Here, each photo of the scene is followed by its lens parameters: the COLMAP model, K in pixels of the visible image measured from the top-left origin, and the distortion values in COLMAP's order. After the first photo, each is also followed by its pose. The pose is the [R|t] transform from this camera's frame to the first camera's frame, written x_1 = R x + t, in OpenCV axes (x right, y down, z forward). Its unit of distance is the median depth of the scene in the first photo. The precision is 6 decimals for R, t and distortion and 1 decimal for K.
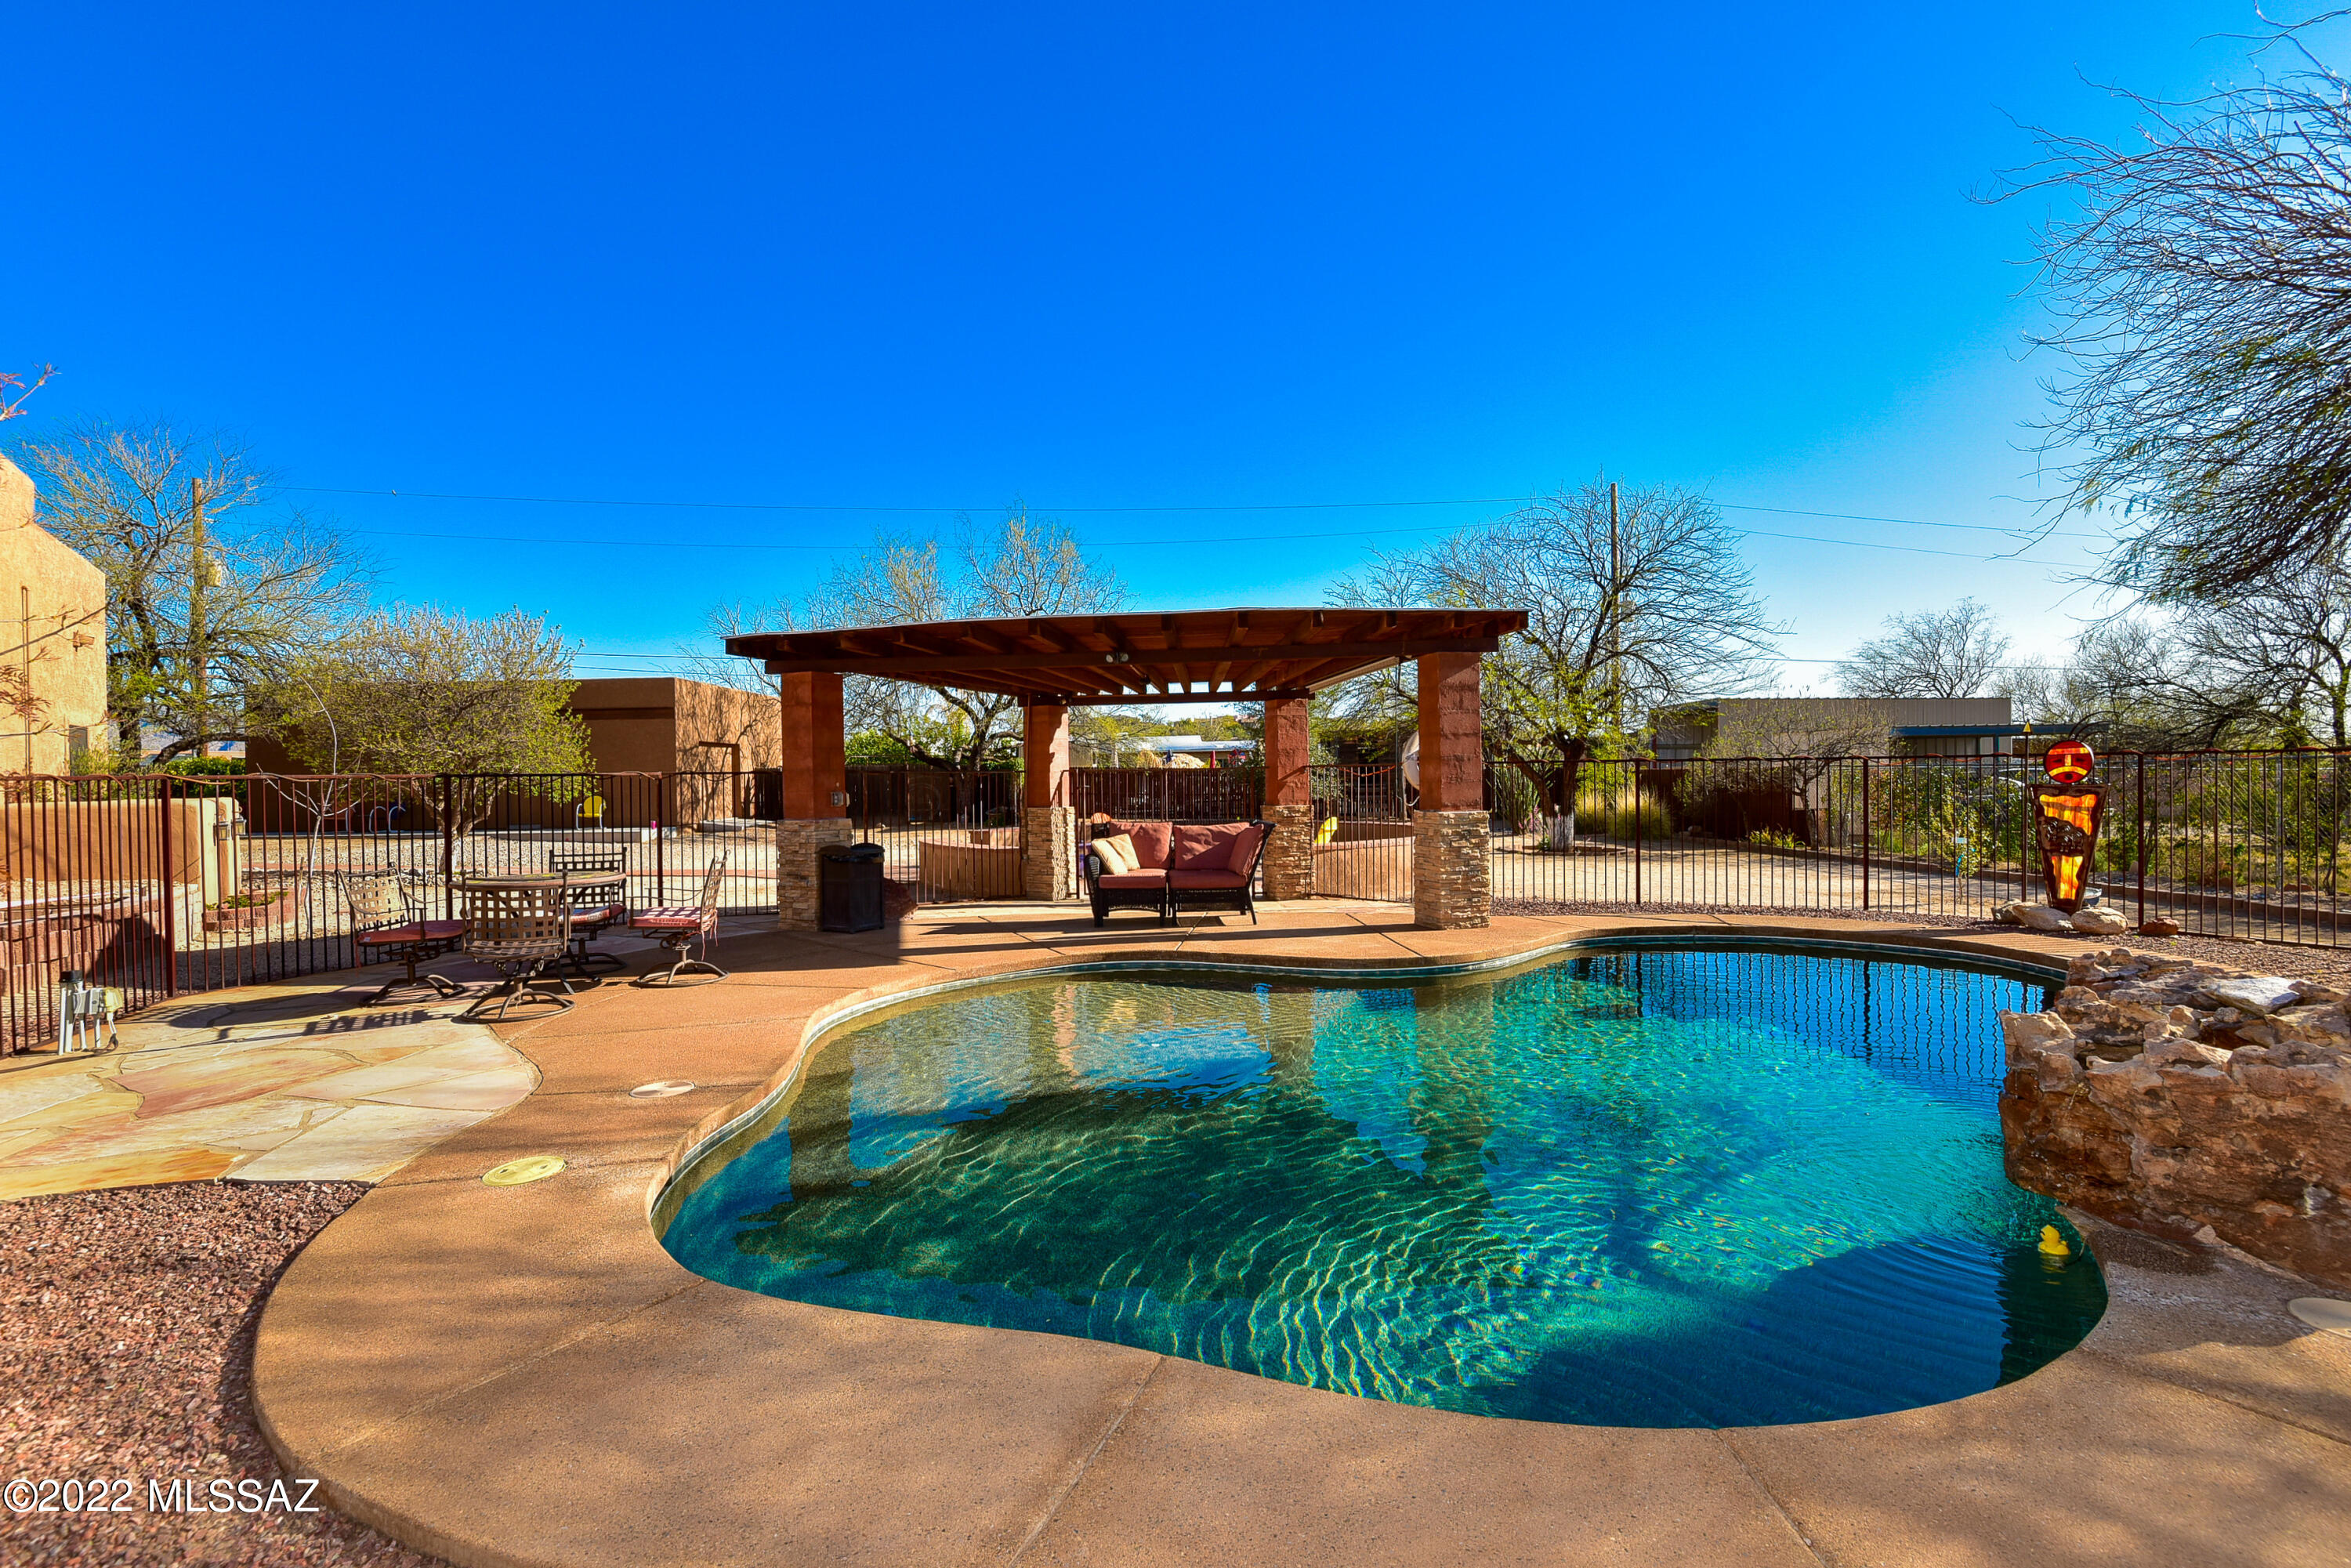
lens RADIAL K [[1061.1, 0, 1175.5], [0, 1061.1, 784.0], [0, 0, 1]] dist [-0.017476, -0.000005]
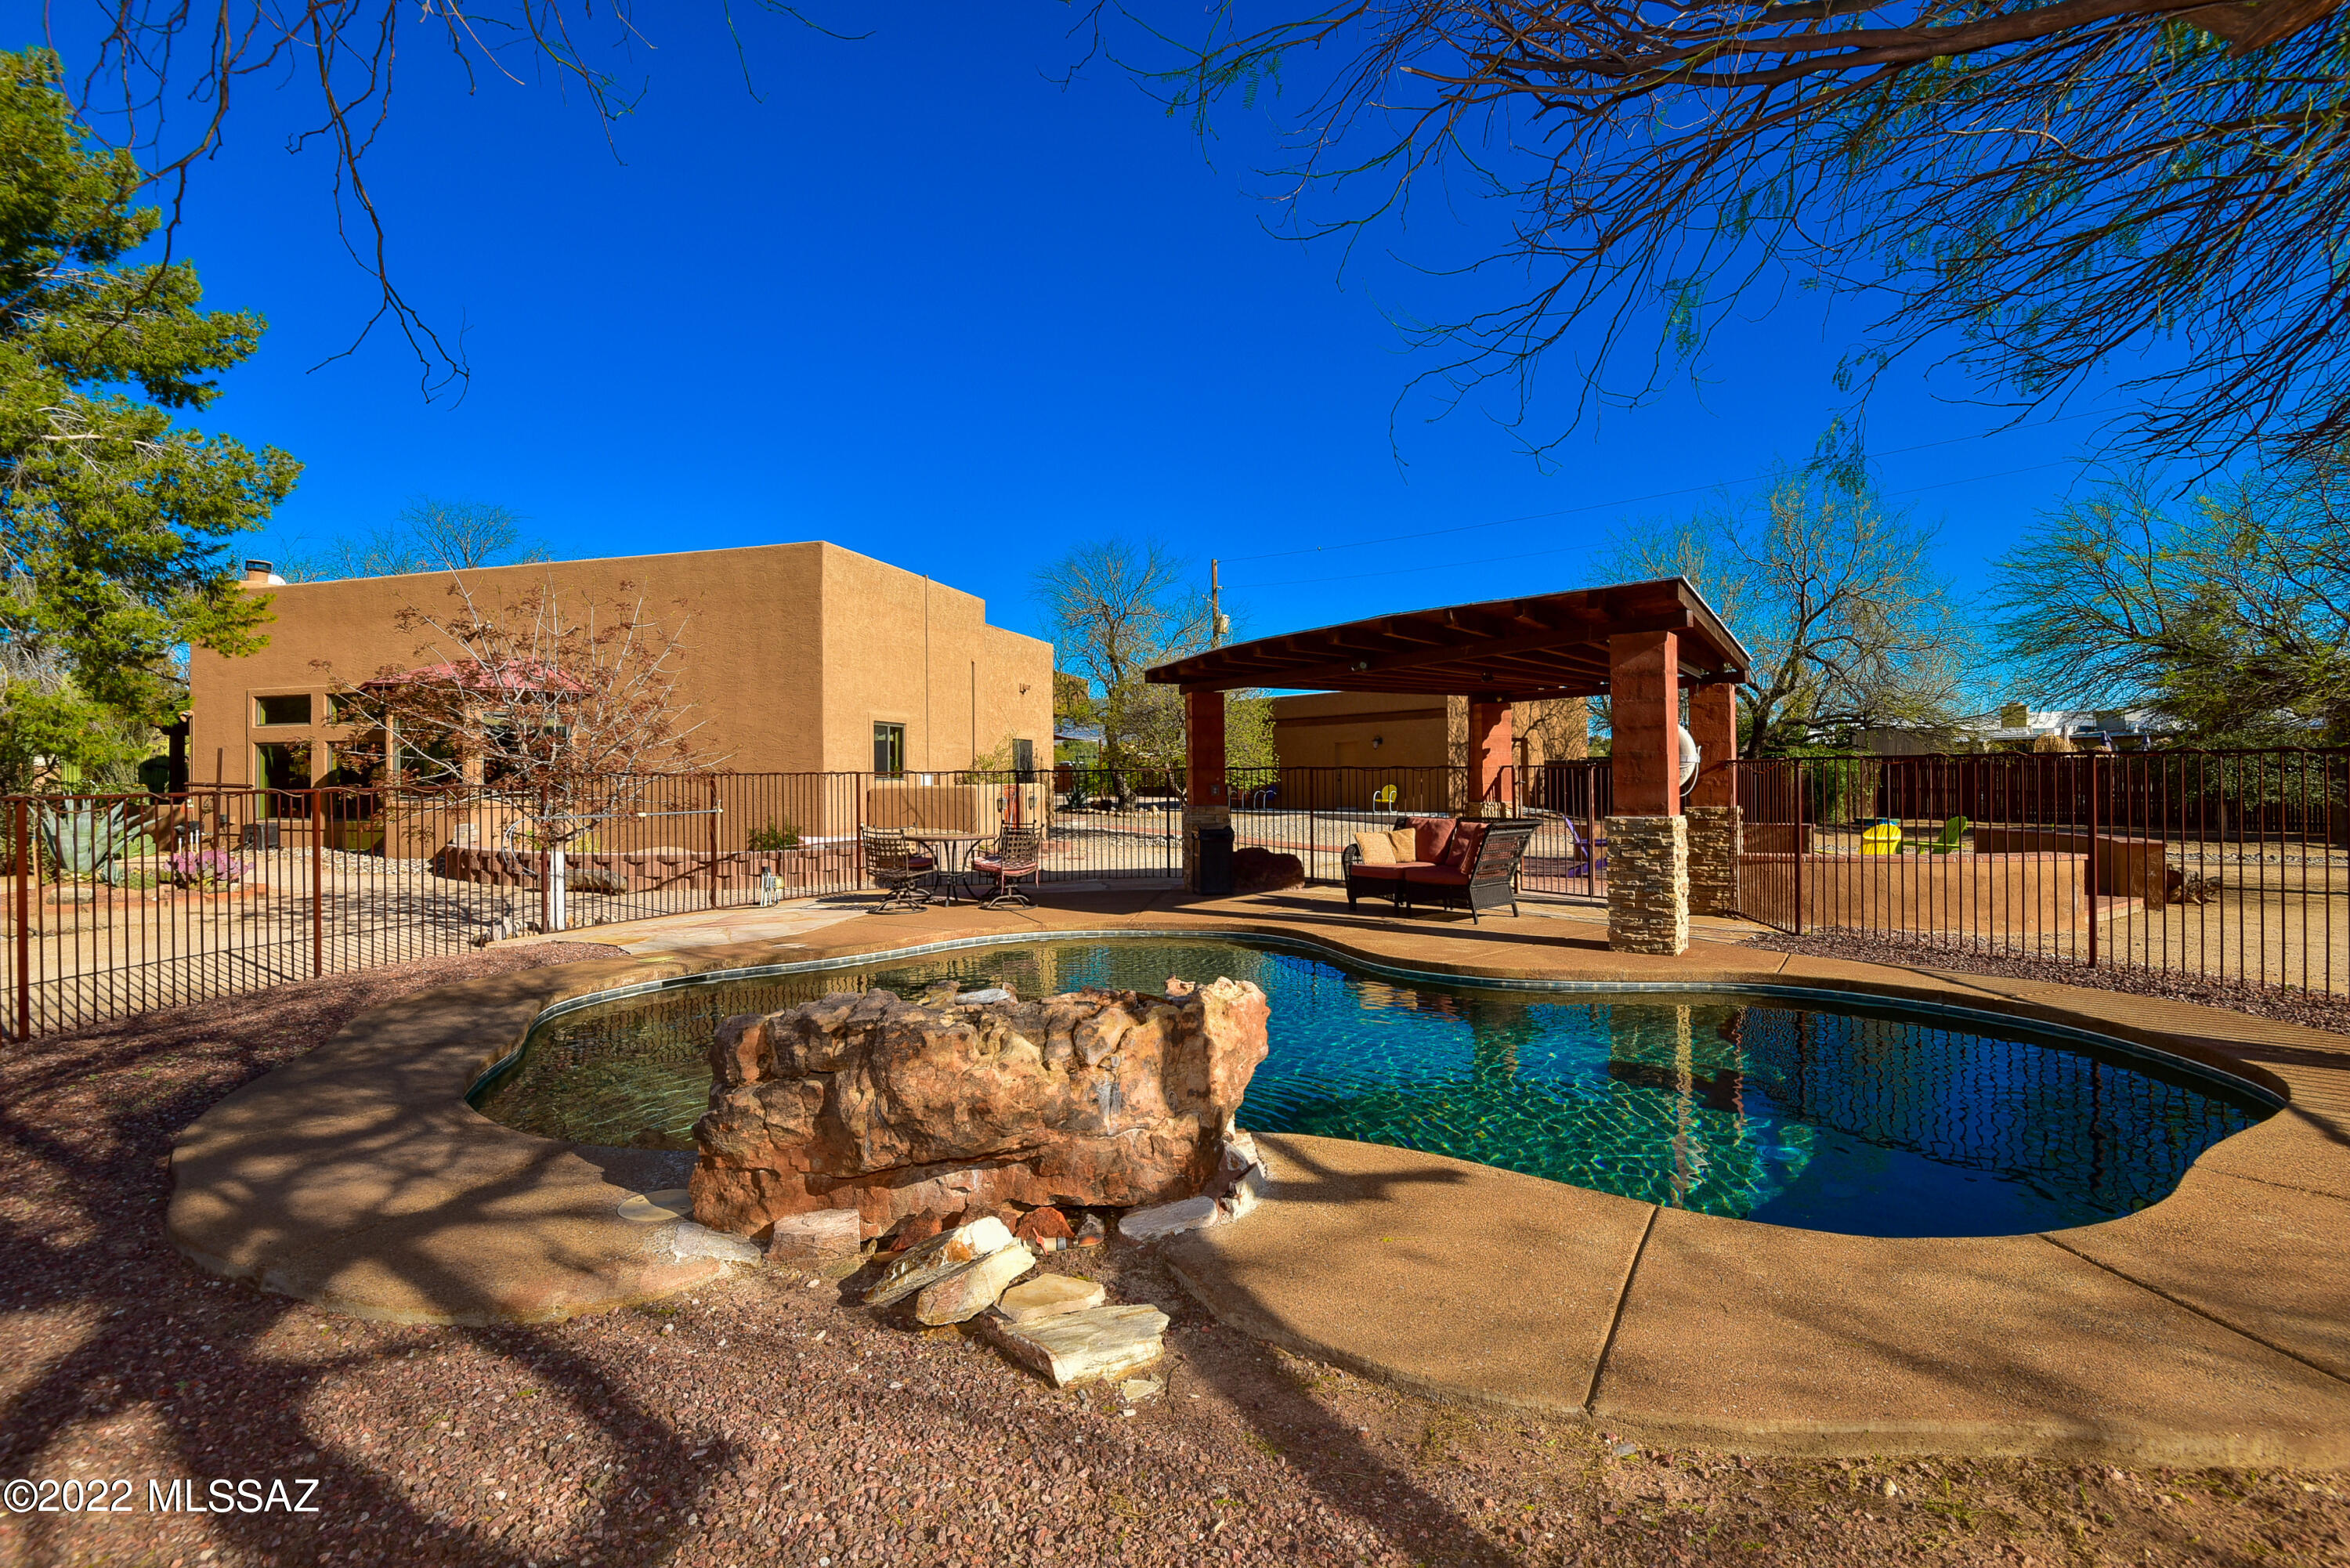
lens RADIAL K [[1060.6, 0, 1175.0], [0, 1060.6, 784.0], [0, 0, 1]] dist [-0.017476, -0.000005]
pose [[0.645947, 0.011421, -0.763297, 0.611039], [-0.003562, 0.999922, 0.011947, -0.008845], [0.763374, -0.004998, 0.645937, 0.140581]]
